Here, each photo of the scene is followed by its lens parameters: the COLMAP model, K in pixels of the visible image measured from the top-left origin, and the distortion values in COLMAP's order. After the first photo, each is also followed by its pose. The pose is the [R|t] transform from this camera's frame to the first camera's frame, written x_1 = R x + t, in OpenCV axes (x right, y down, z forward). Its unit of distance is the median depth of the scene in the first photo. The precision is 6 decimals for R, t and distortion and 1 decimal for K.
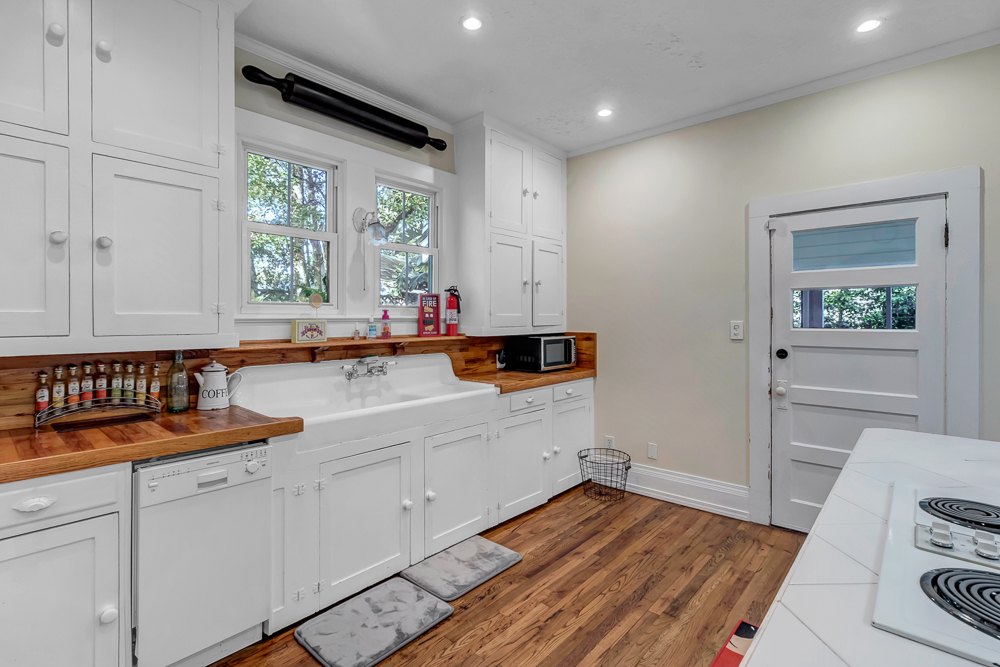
lens RADIAL K [[466.8, 0, 500.8], [0, 466.8, 320.9], [0, 0, 1]] dist [0.001055, 0.000142]
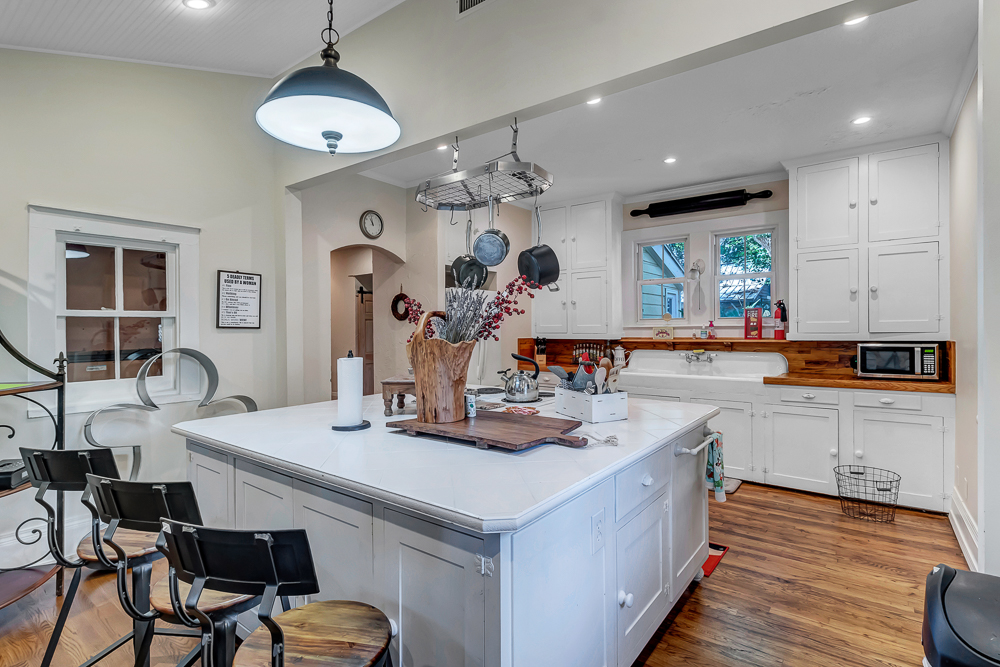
lens RADIAL K [[485.2, 0, 500.0], [0, 485.2, 333.5], [0, 0, 1]] dist [-0.002707, -0.000300]
pose [[0.083381, 0.009345, -0.996474, 1.283036], [0.002220, 0.999952, 0.009564, 0.001398], [0.996515, -0.003010, 0.083356, 0.152188]]
